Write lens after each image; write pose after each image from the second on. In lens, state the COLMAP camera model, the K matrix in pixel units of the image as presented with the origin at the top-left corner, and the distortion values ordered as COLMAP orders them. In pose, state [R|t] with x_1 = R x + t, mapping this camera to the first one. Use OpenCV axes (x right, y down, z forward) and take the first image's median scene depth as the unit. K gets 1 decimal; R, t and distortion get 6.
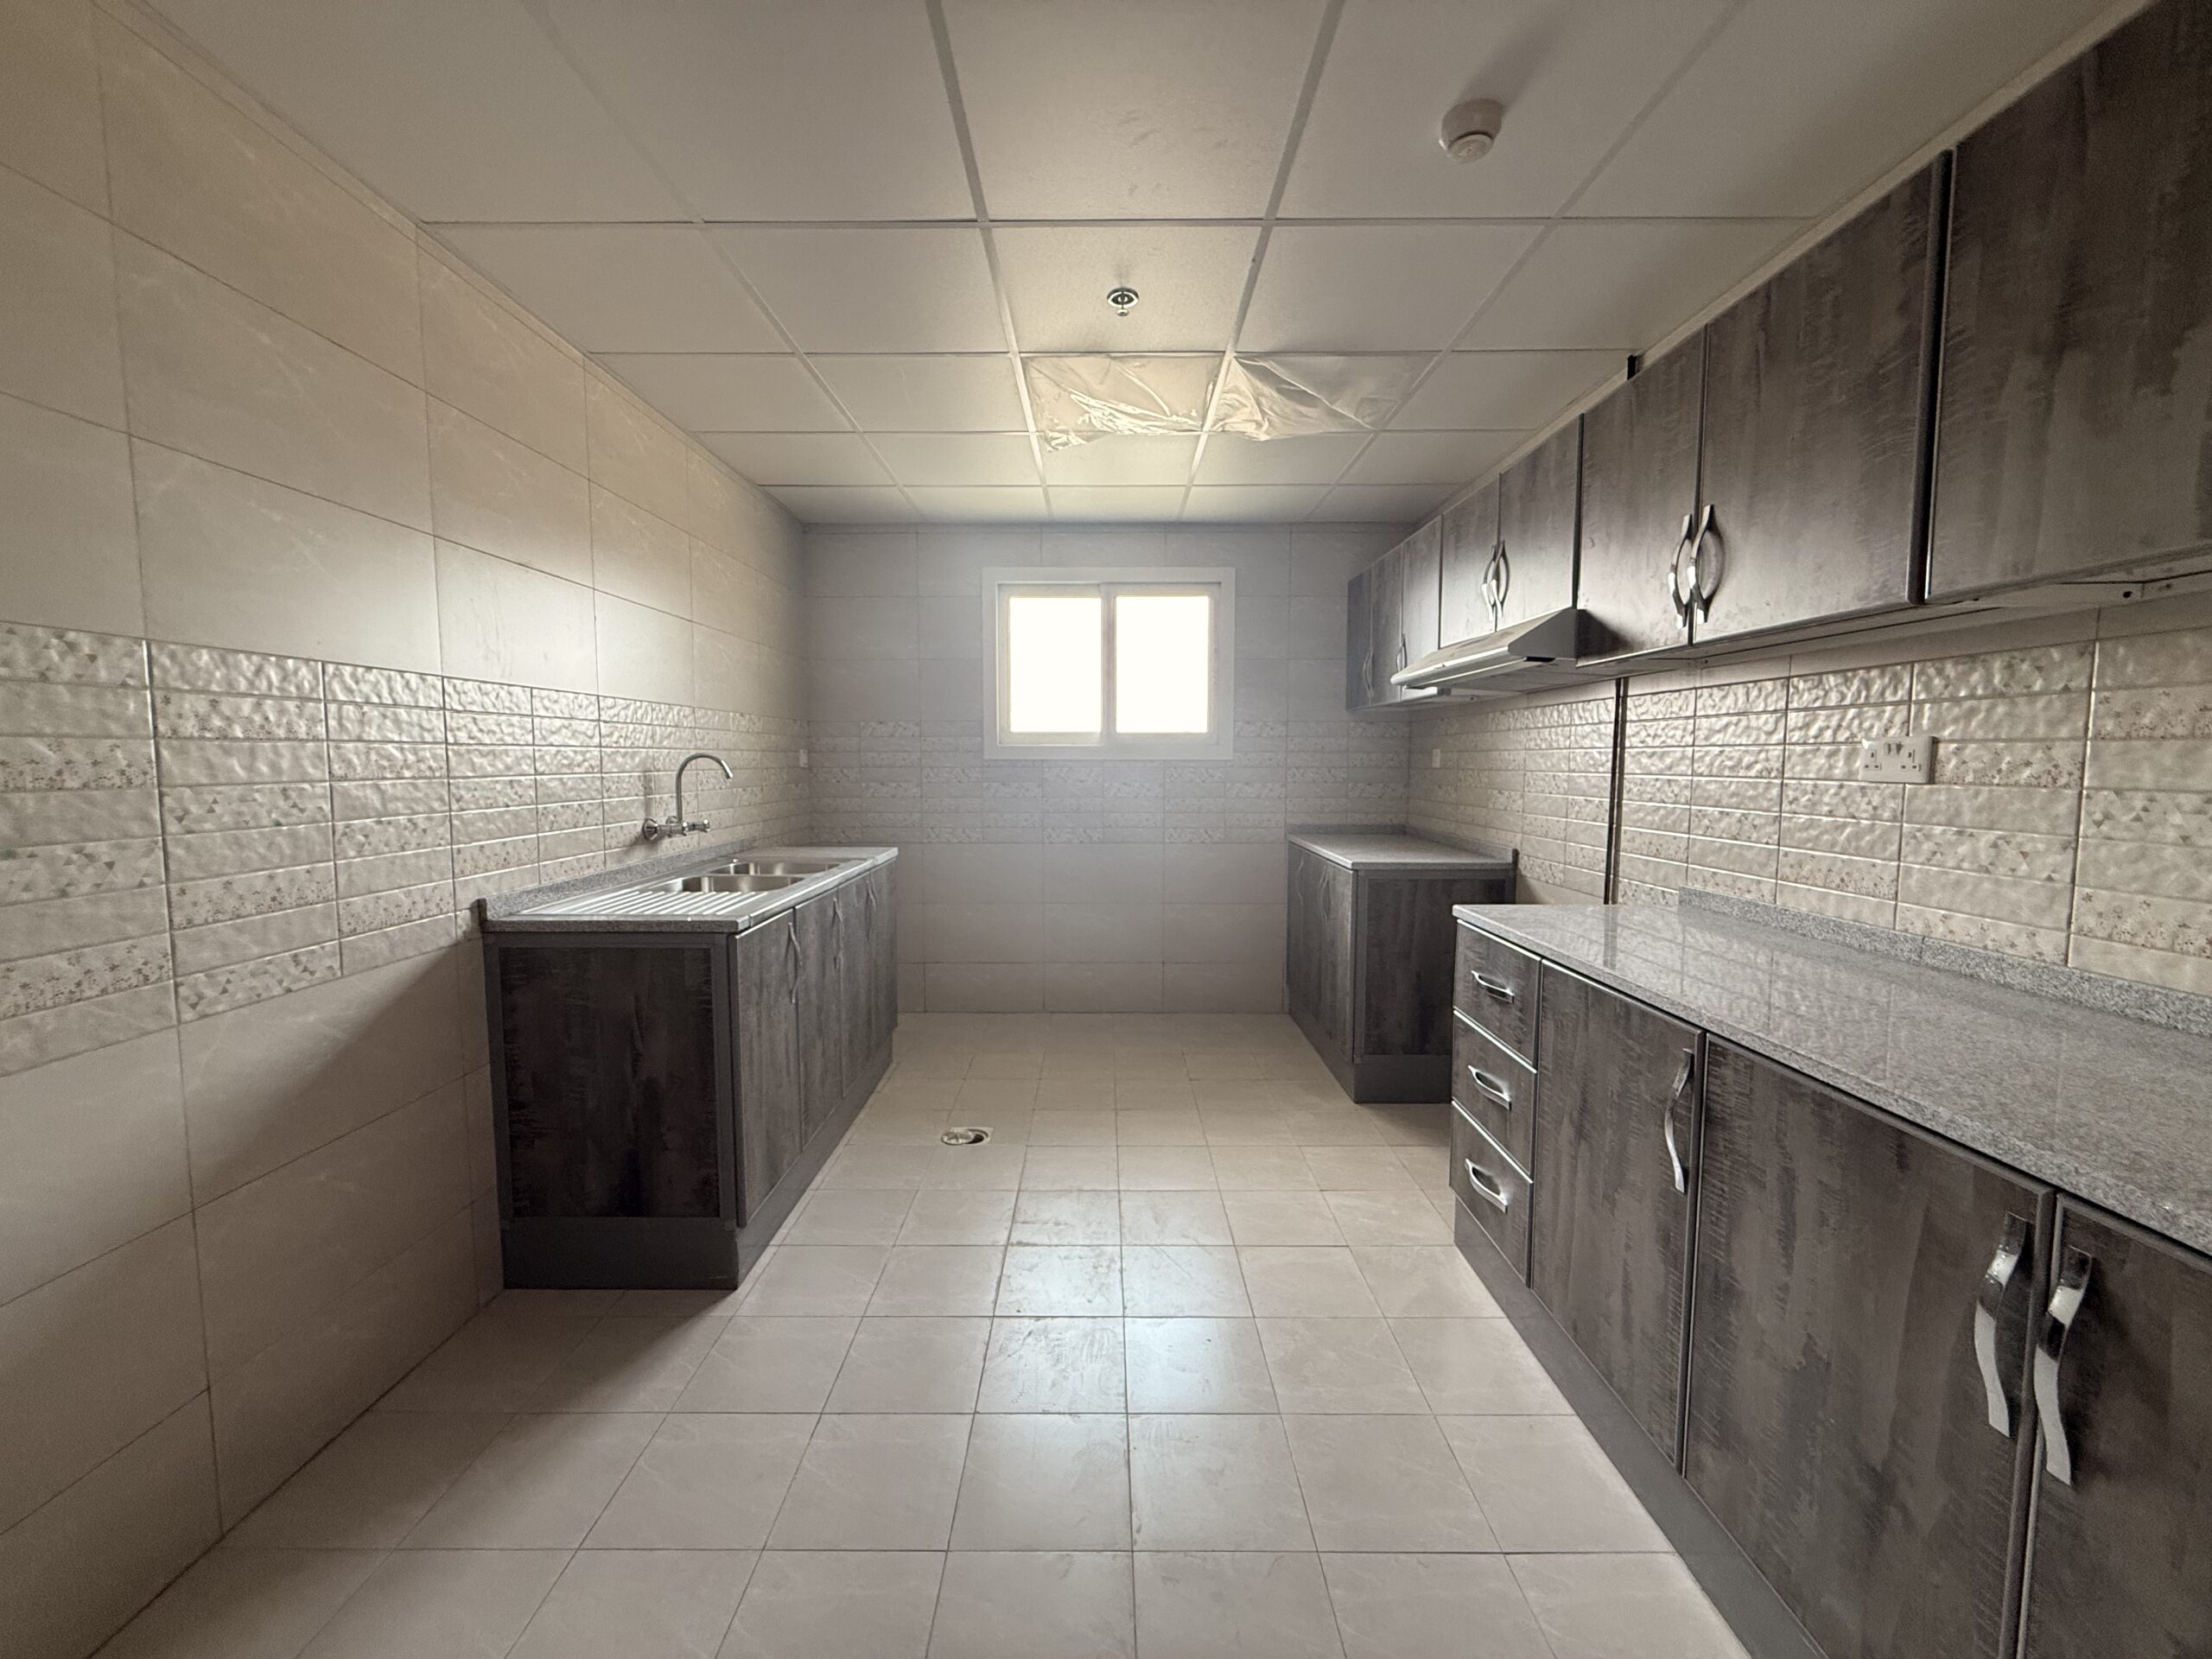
lens RADIAL K [[876.8, 0, 1103.4], [0, 876.8, 828.1], [0, 0, 1]] dist [-0.001446, 0.000124]
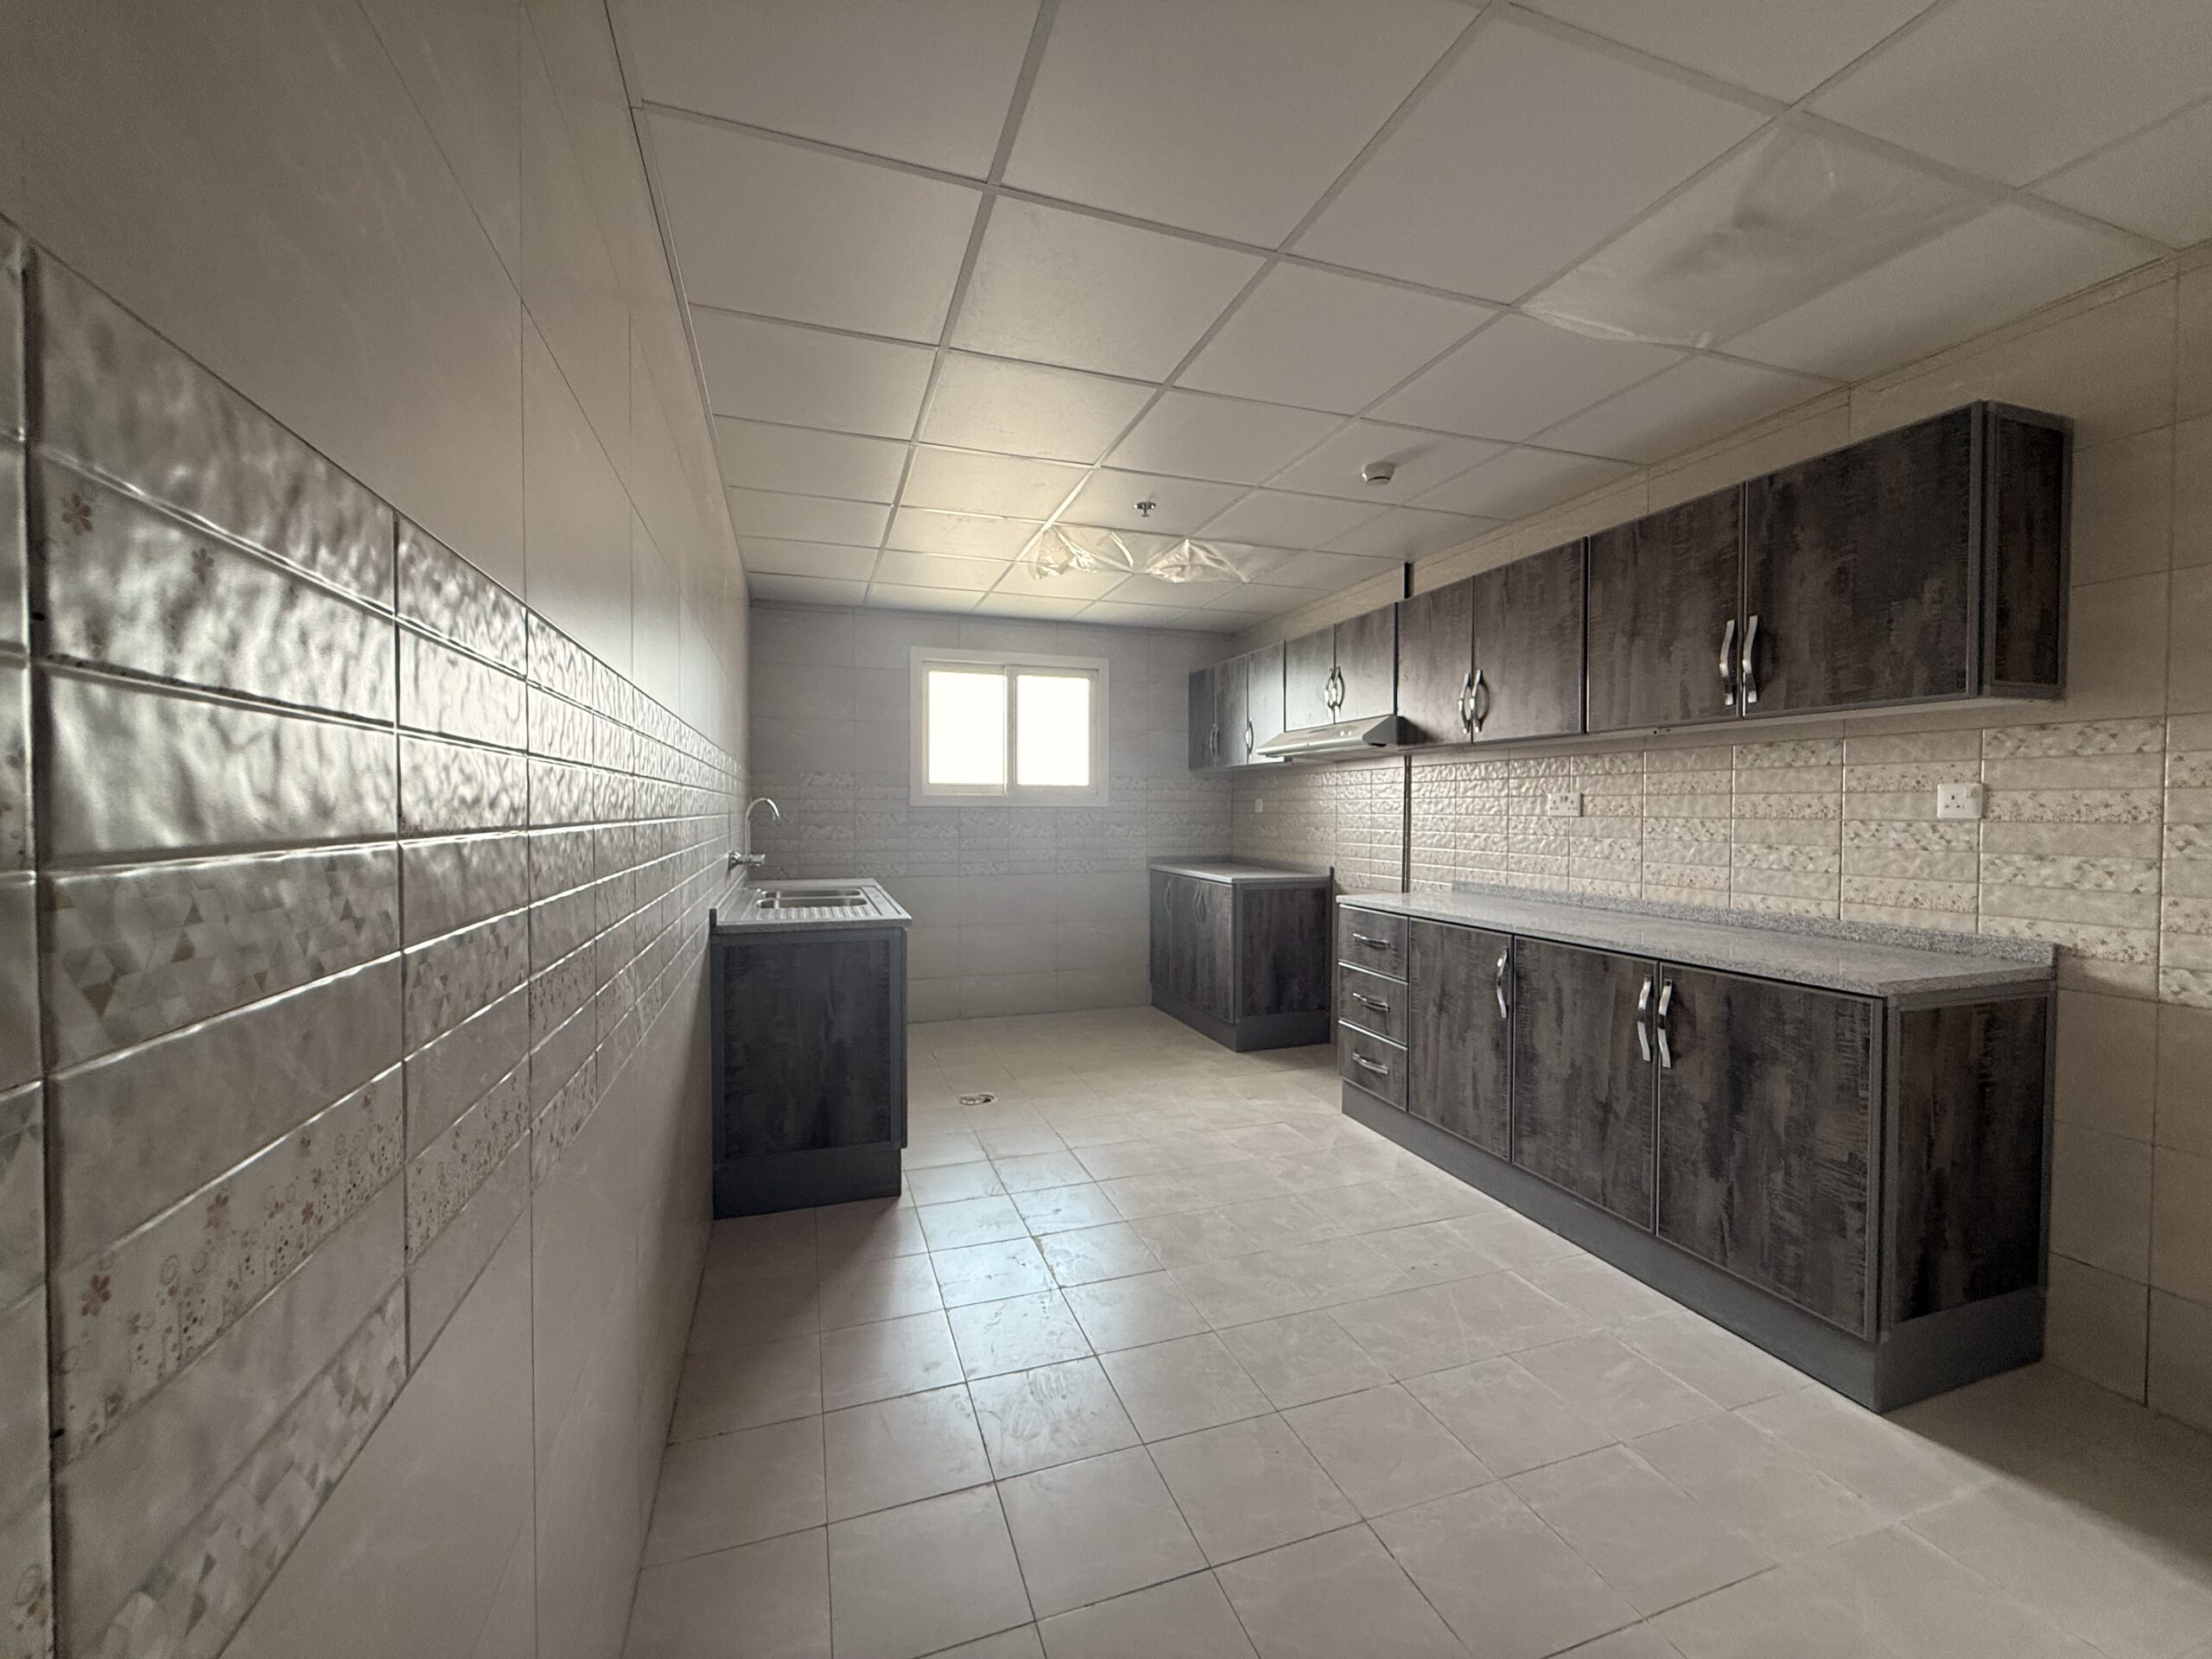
lens RADIAL K [[876.8, 0, 1100.9], [0, 876.8, 827.6], [0, 0, 1]] dist [-0.001446, 0.000124]
pose [[0.945746, -0.004805, 0.324872, -0.613408], [0.023594, 0.998266, -0.053920, 0.046538], [-0.324050, 0.058659, 0.944220, -0.440613]]
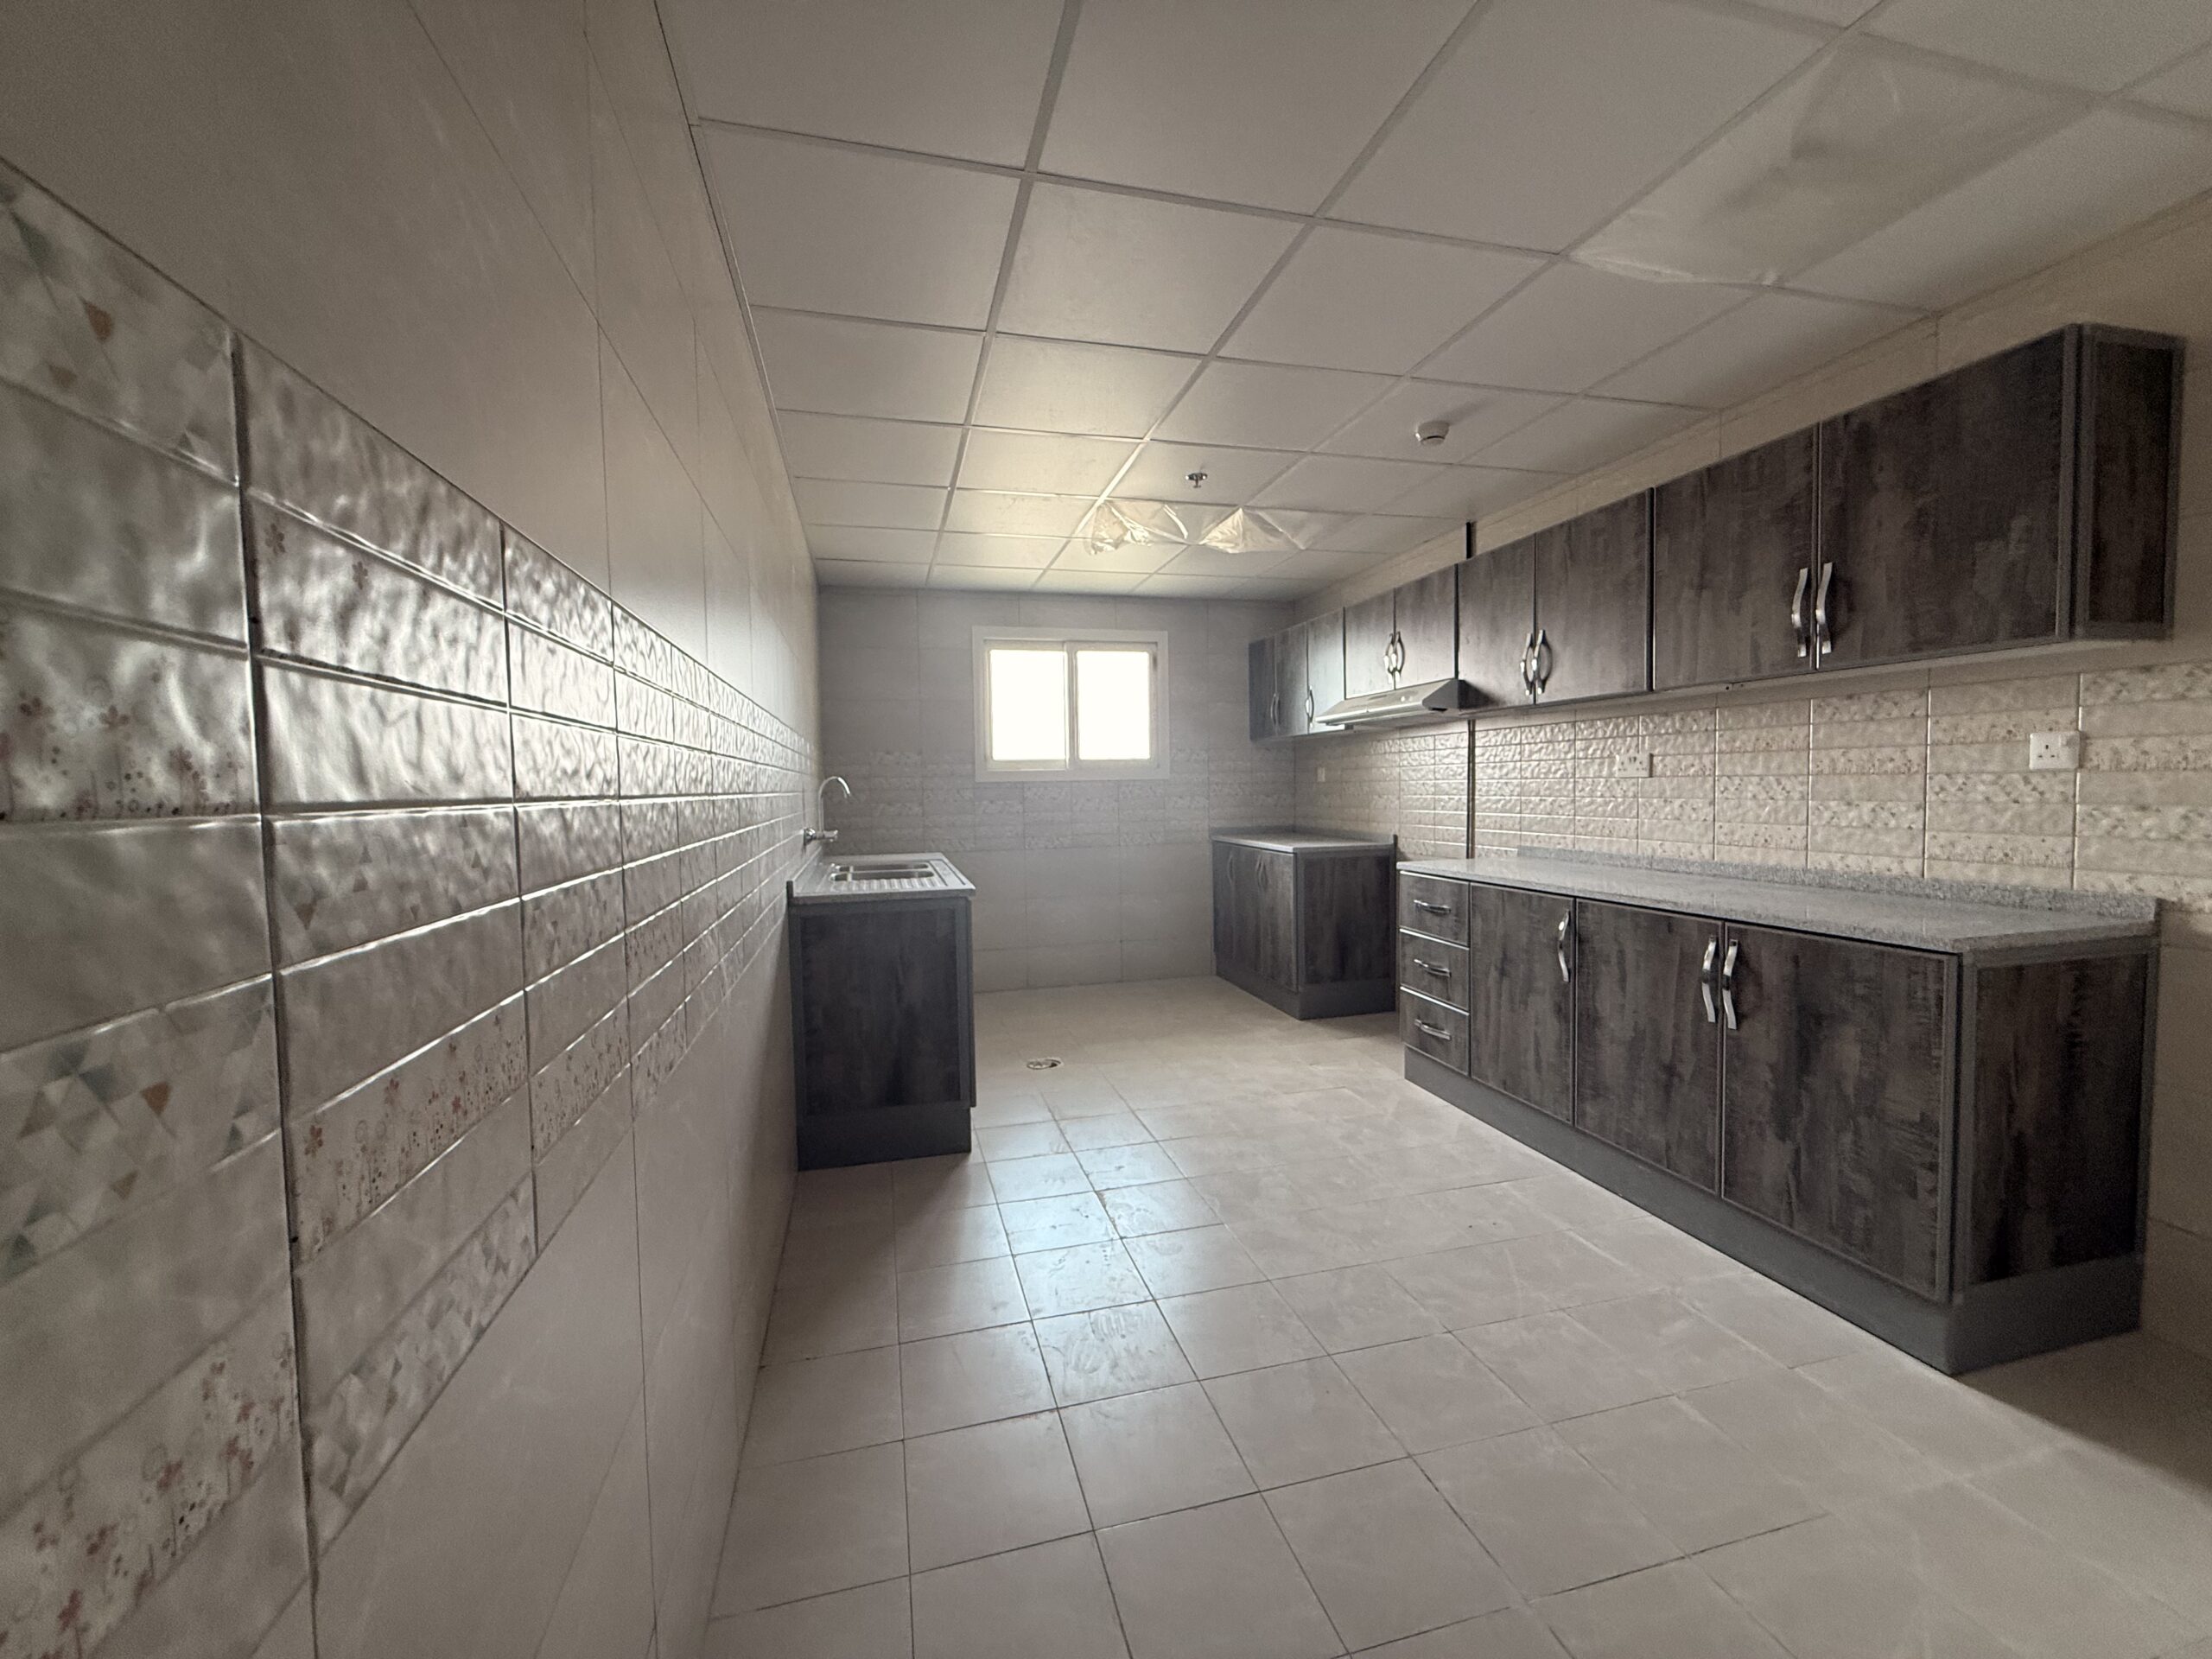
lens RADIAL K [[876.8, 0, 1101.2], [0, 876.8, 827.2], [0, 0, 1]] dist [-0.001446, 0.000124]
pose [[0.967951, -0.029685, 0.249378, -0.602481], [0.038136, 0.998848, -0.029123, 0.058090], [-0.248227, 0.037700, 0.967968, -0.480234]]
